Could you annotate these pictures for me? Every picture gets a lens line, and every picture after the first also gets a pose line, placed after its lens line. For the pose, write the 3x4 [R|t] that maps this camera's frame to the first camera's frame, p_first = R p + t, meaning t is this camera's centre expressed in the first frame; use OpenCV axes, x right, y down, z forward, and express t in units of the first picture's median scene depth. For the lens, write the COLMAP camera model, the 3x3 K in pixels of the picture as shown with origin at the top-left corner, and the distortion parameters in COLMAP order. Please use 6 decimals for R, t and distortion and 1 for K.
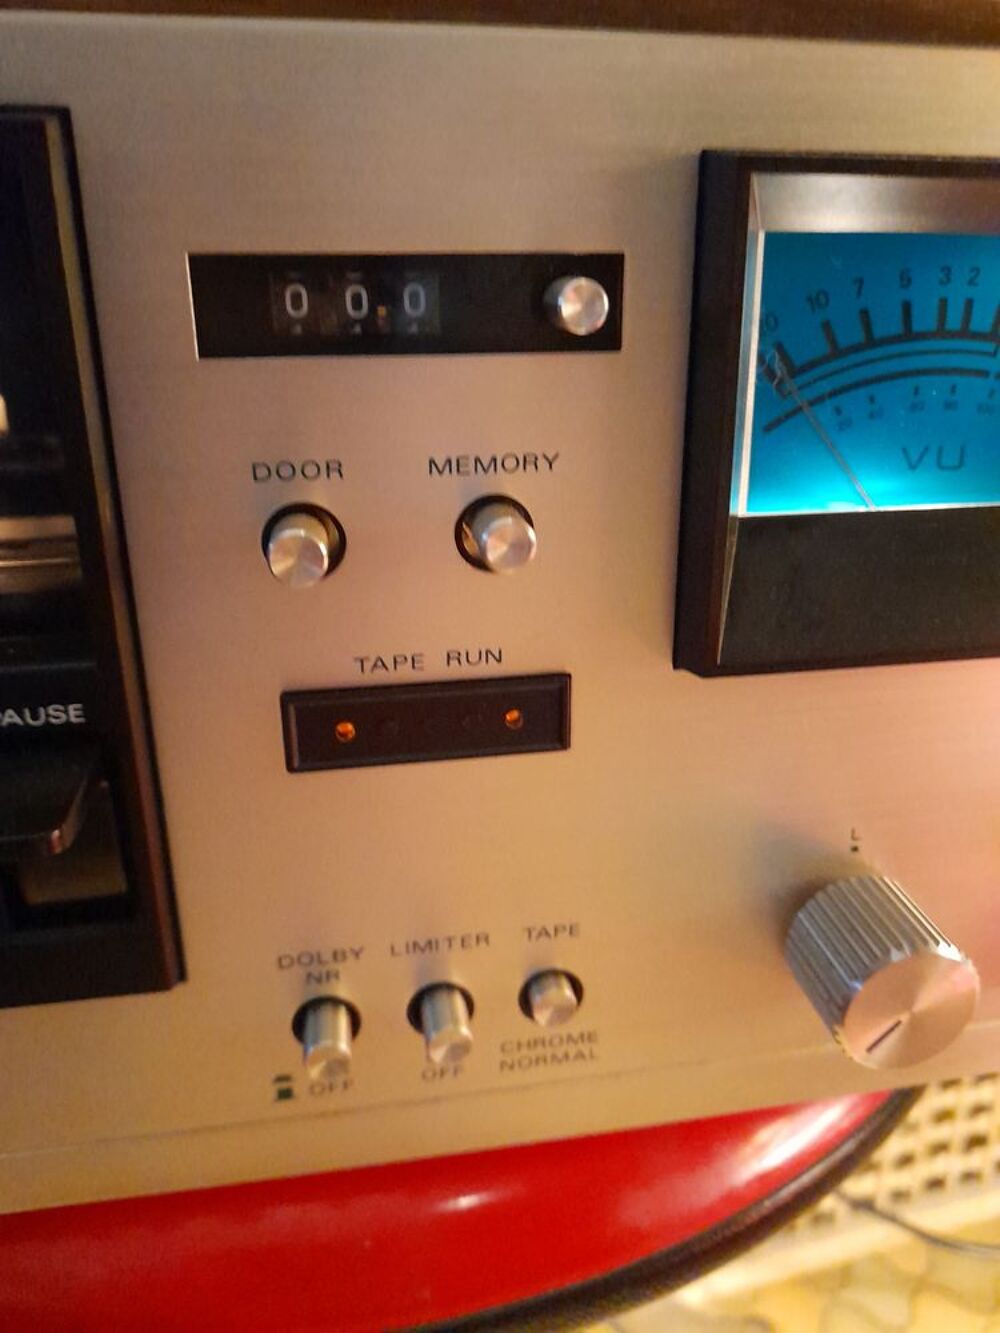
lens RADIAL K [[973.4, 0, 497.3], [0, 973.4, 652.5], [0, 0, 1]] dist [0.036425, -0.043877]
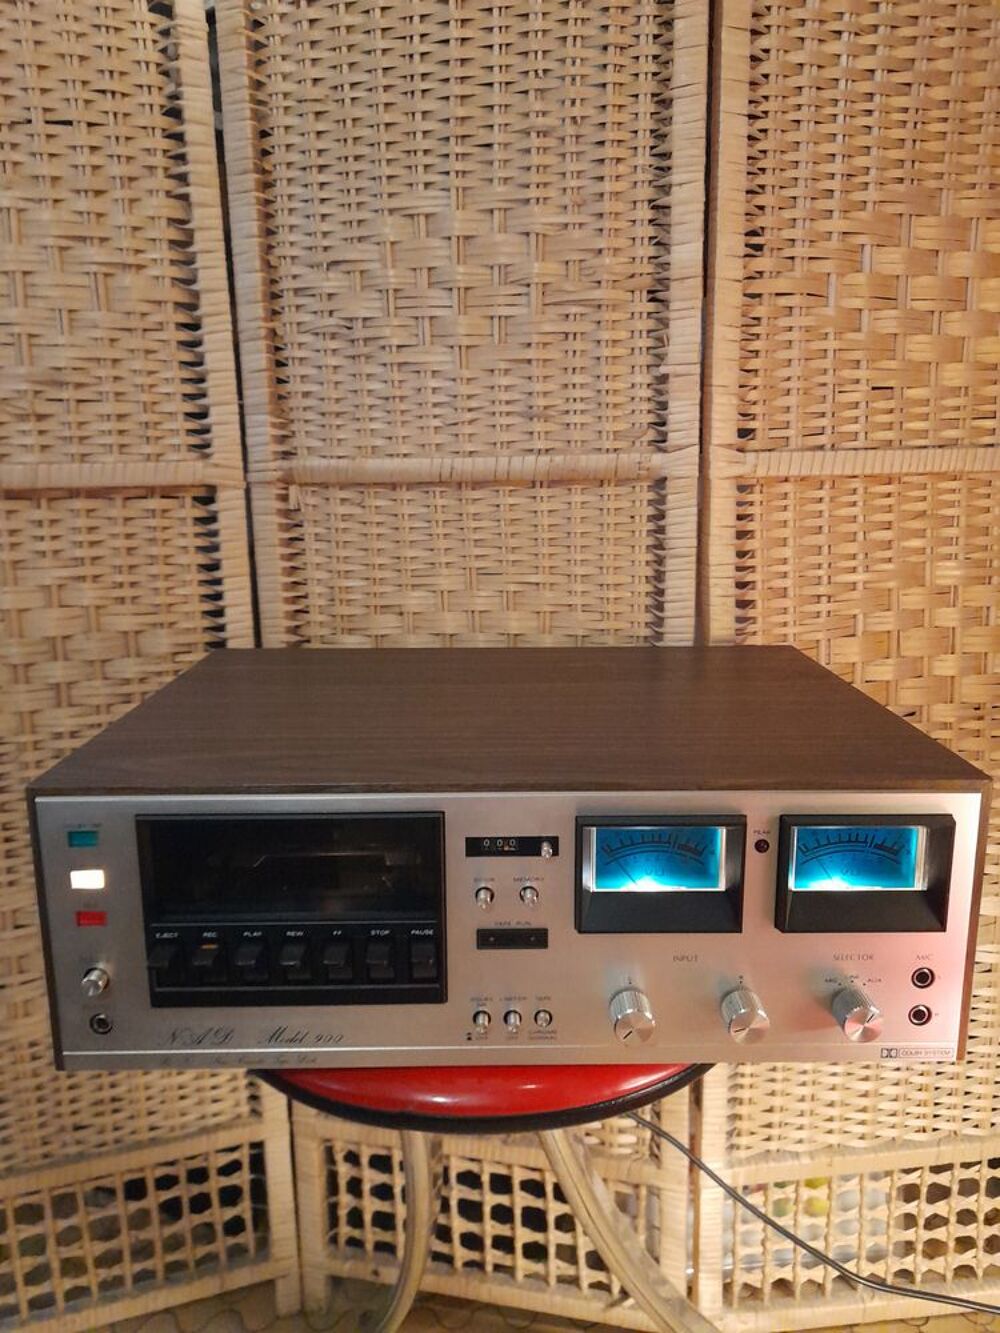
lens RADIAL K [[973.4, 0, 497.3], [0, 973.4, 652.5], [0, 0, 1]] dist [0.036425, -0.043877]
pose [[0.987169, 0.032855, -0.156263, 0.467300], [-0.053703, 0.989910, -0.131130, -0.575625], [0.150378, 0.137839, 0.978972, -3.162991]]
